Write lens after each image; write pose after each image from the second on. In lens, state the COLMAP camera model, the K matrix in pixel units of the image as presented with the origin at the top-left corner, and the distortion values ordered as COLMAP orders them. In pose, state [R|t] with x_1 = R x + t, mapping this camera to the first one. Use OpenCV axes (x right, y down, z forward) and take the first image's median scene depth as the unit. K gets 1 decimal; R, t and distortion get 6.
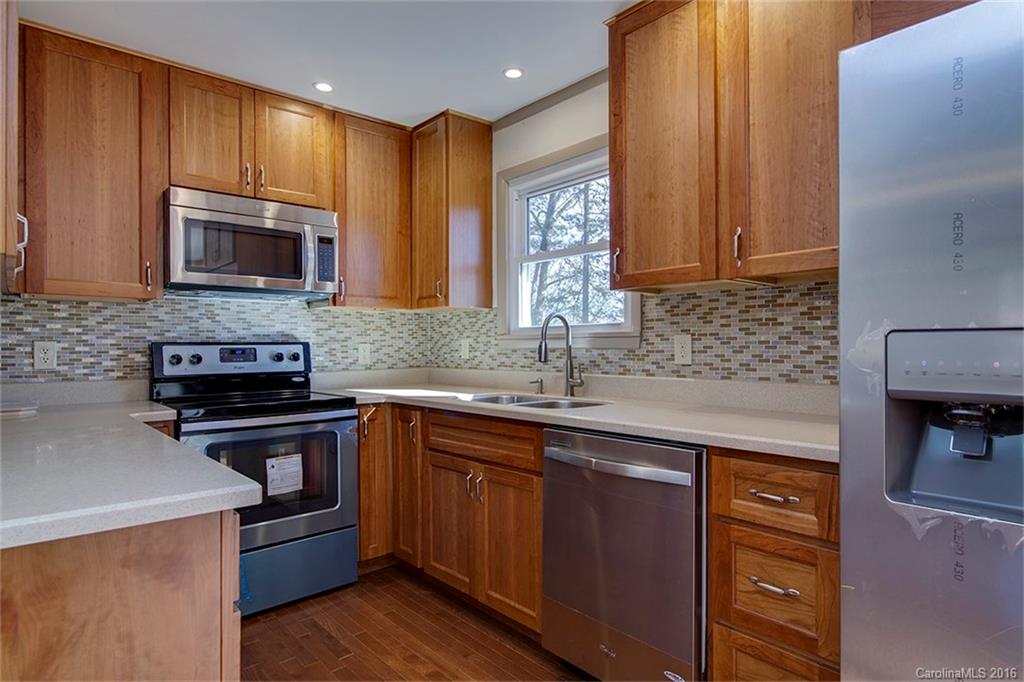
lens RADIAL K [[568.4, 0, 514.0], [0, 568.4, 344.4], [0, 0, 1]] dist [-0.001340, -0.000482]
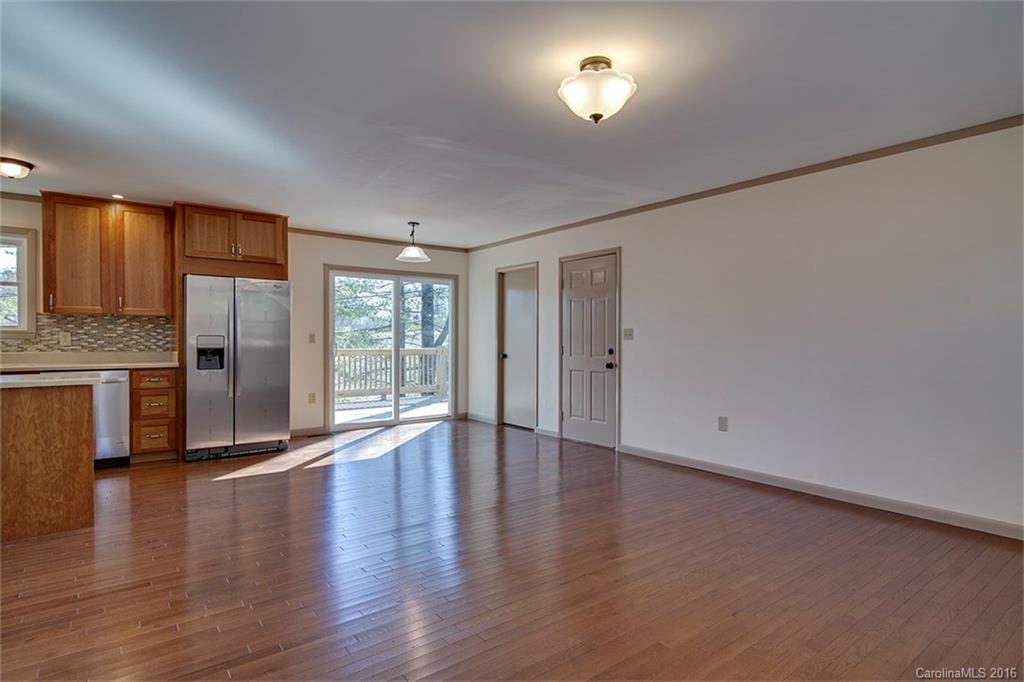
lens RADIAL K [[536.7, 0, 512.5], [0, 536.7, 343.6], [0, 0, 1]] dist [0.003626, 0.000278]
pose [[0.064603, -0.001940, 0.997909, -0.940960], [-0.008730, 0.999959, 0.002509, 0.002800], [-0.997873, -0.008874, 0.064584, -0.501412]]
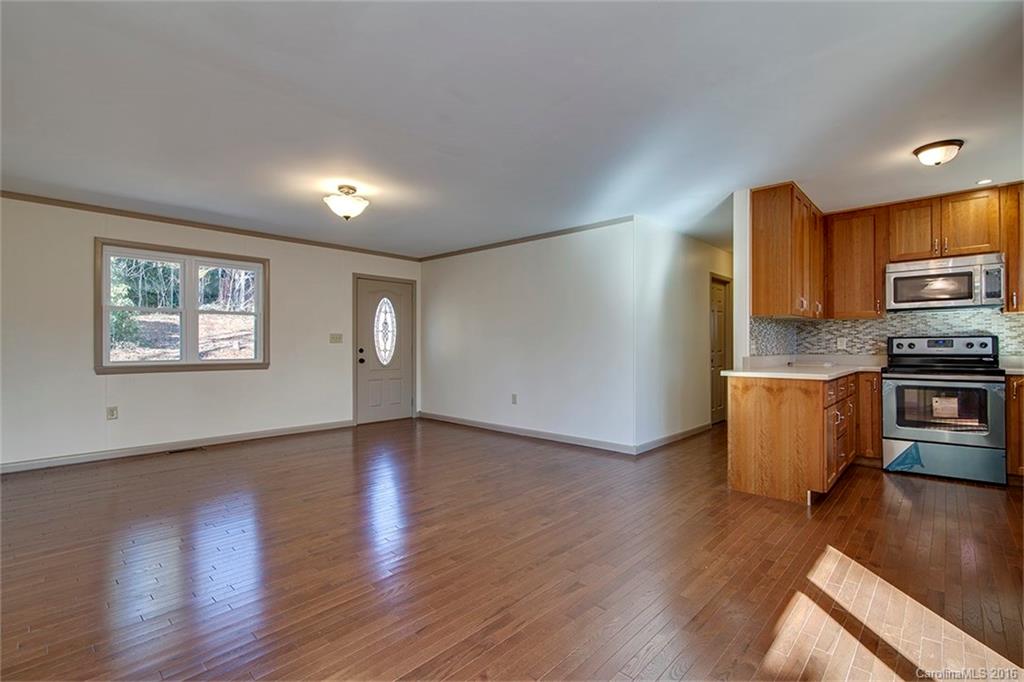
lens RADIAL K [[473.3, 0, 513.8], [0, 473.3, 341.5], [0, 0, 1]] dist [-0.000245, 0.000620]
pose [[0.093657, -0.004654, -0.995594, 0.967816], [0.007497, 0.999964, -0.003969, 0.008448], [0.995576, -0.007092, 0.093689, -0.527717]]
